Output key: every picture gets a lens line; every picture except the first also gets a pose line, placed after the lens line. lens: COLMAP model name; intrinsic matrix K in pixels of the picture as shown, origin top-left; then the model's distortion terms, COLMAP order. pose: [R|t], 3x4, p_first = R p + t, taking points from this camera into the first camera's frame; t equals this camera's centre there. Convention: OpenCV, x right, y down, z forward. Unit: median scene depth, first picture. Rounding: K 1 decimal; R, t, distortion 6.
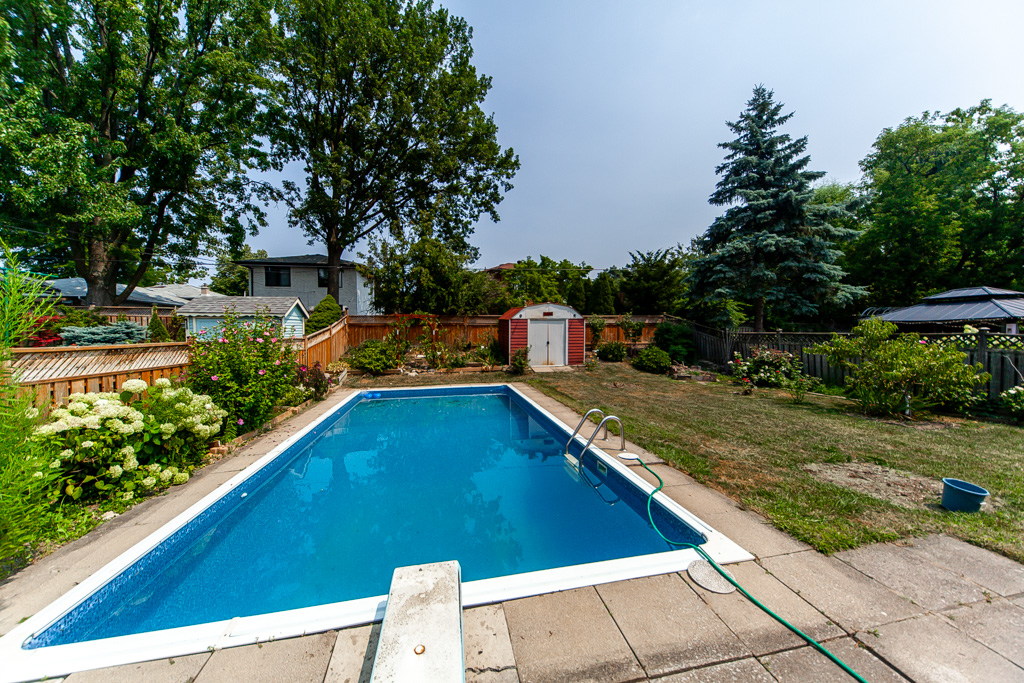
lens RADIAL K [[354.0, 0, 512.0], [0, 354.0, 341.5], [0, 0, 1]] dist [0.000312, 0.000037]
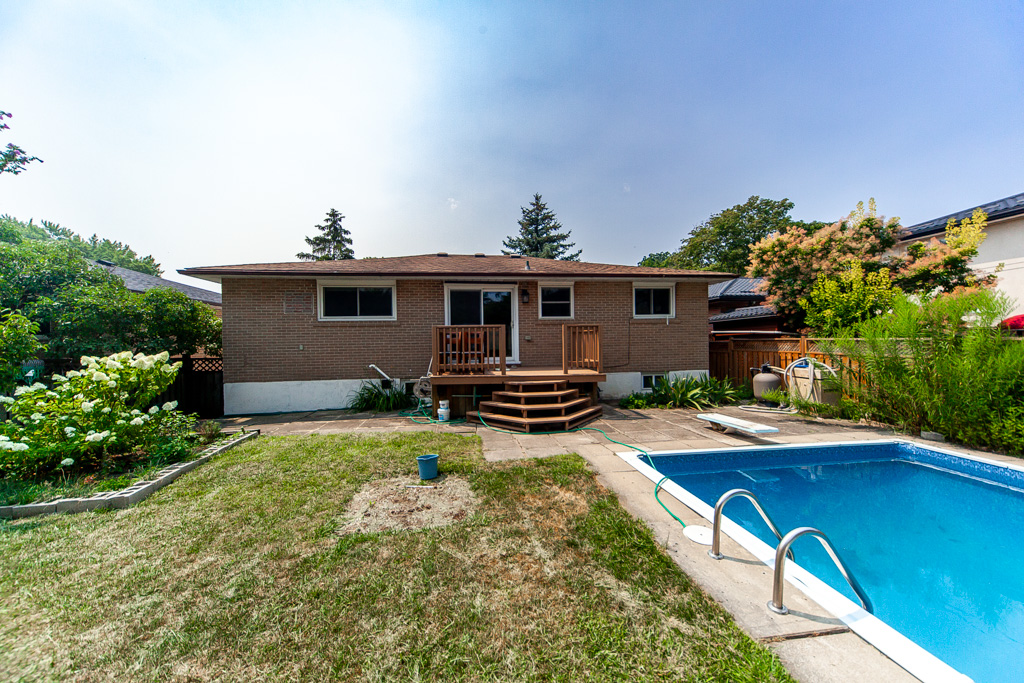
lens RADIAL K [[354.0, 0, 512.0], [0, 354.0, 341.5], [0, 0, 1]] dist [0.000312, 0.000037]
pose [[-0.997349, 0.006471, 0.072476, 0.903533], [0.007953, 0.999765, 0.020175, -0.054877], [-0.072329, 0.020698, -0.997166, 2.419589]]
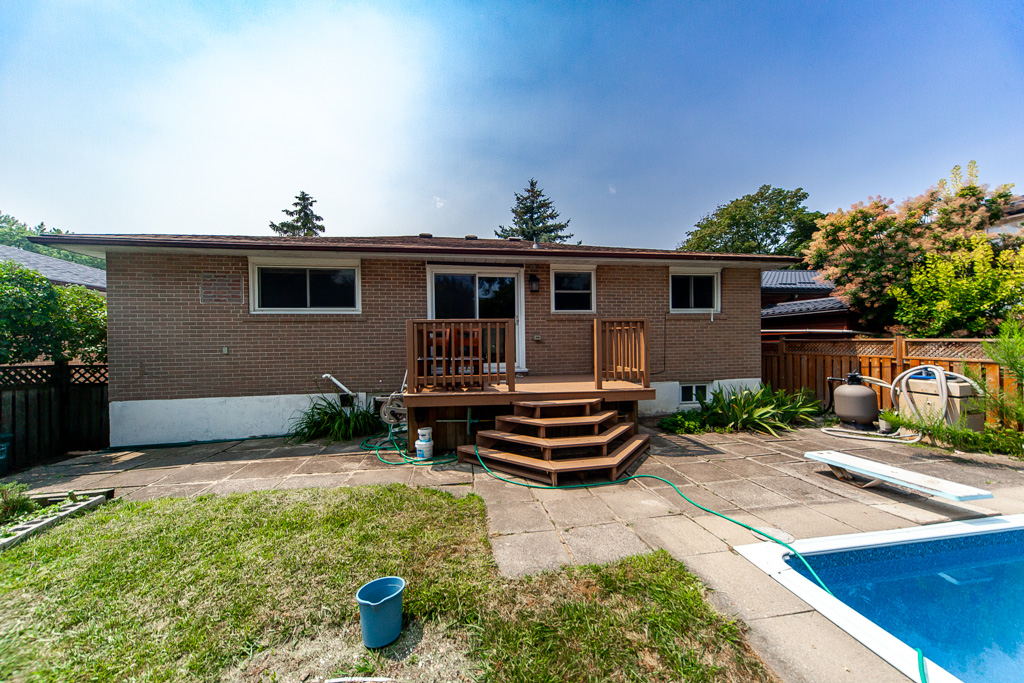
lens RADIAL K [[354.0, 0, 512.0], [0, 354.0, 341.5], [0, 0, 1]] dist [0.000312, 0.000037]
pose [[-0.999352, 0.005286, 0.035617, 1.072427], [0.006053, 0.999752, 0.021437, -0.049097], [-0.035495, 0.021639, -0.999136, 1.690431]]
